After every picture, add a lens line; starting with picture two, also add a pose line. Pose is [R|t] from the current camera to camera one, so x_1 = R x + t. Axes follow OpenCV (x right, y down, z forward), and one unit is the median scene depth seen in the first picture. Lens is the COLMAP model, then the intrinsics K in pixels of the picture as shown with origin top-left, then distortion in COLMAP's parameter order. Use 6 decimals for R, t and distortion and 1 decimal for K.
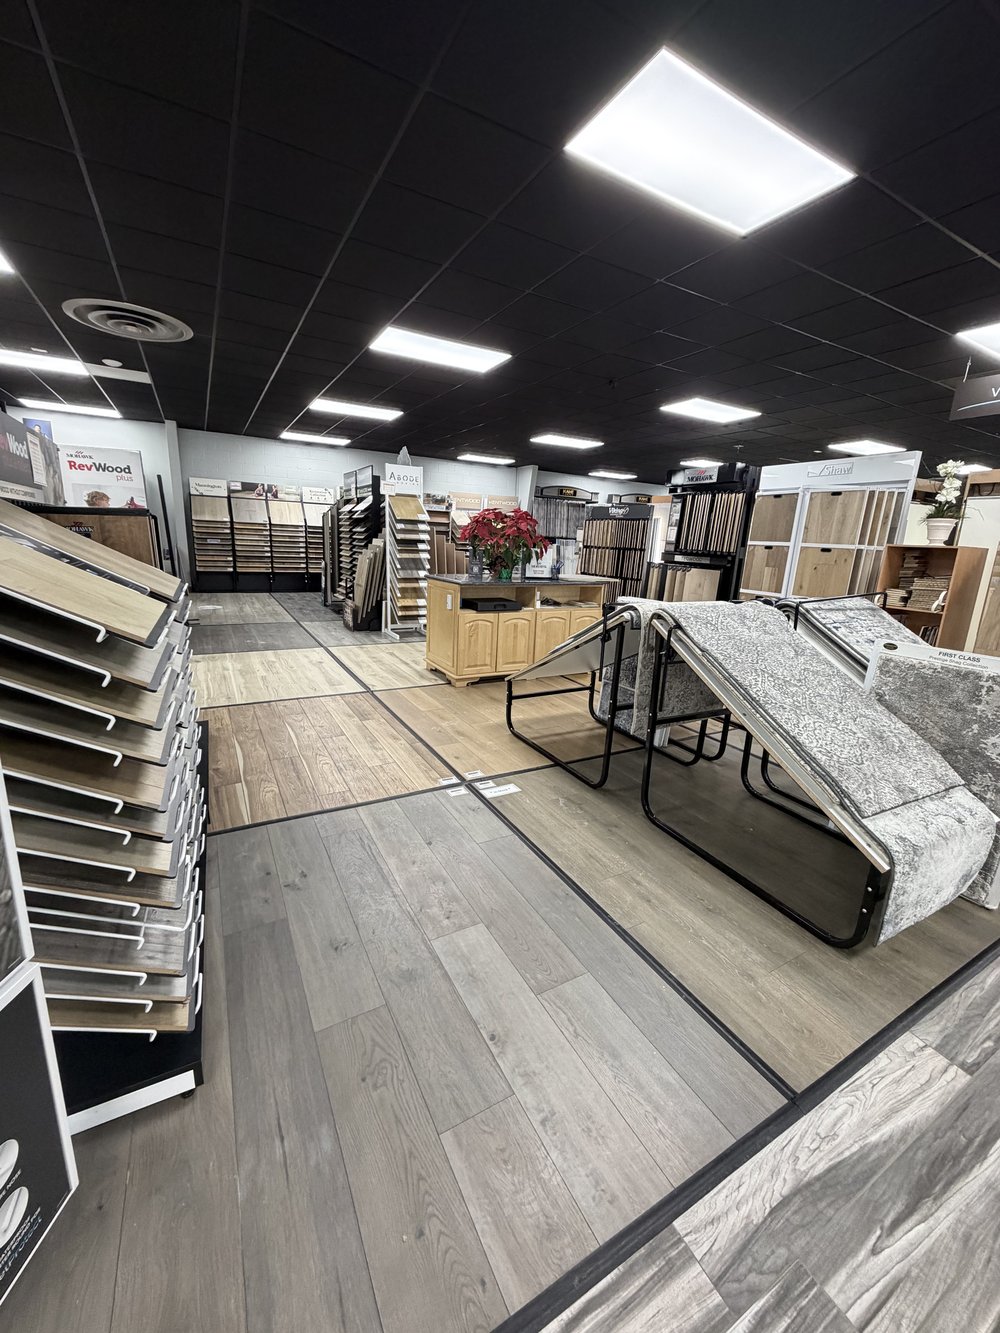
lens RADIAL K [[531.6, 0, 498.4], [0, 531.6, 665.2], [0, 0, 1]] dist [-0.002769, 0.000941]
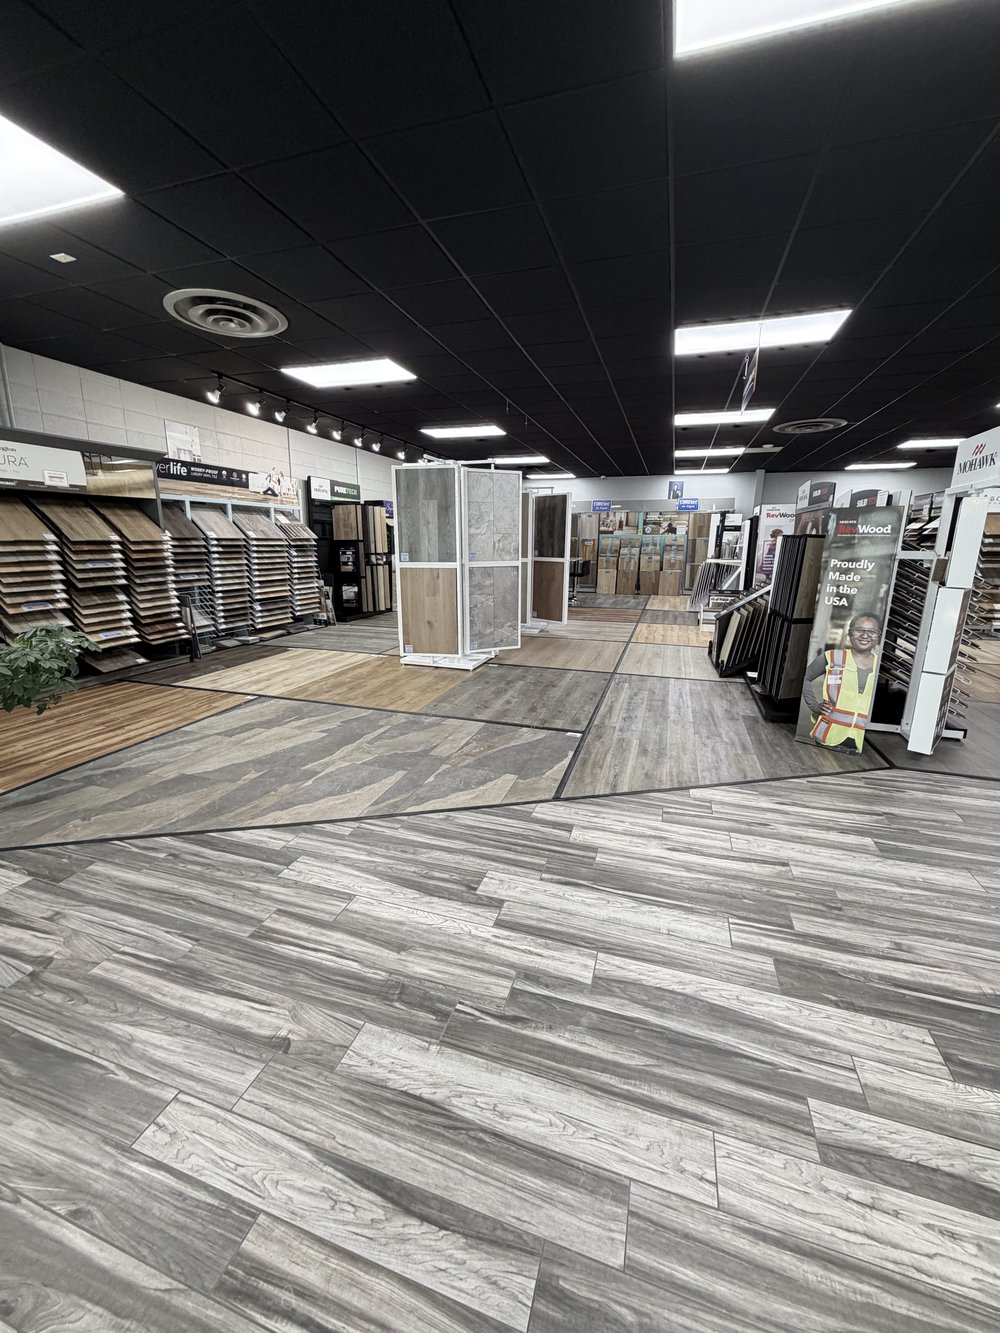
lens RADIAL K [[531.6, 0, 498.2], [0, 531.6, 666.2], [0, 0, 1]] dist [-0.002769, 0.000941]
pose [[-0.683877, -0.222397, 0.694875, -0.006849], [0.144694, 0.892150, 0.427940, -0.295086], [-0.715105, 0.393203, -0.577941, 1.042338]]
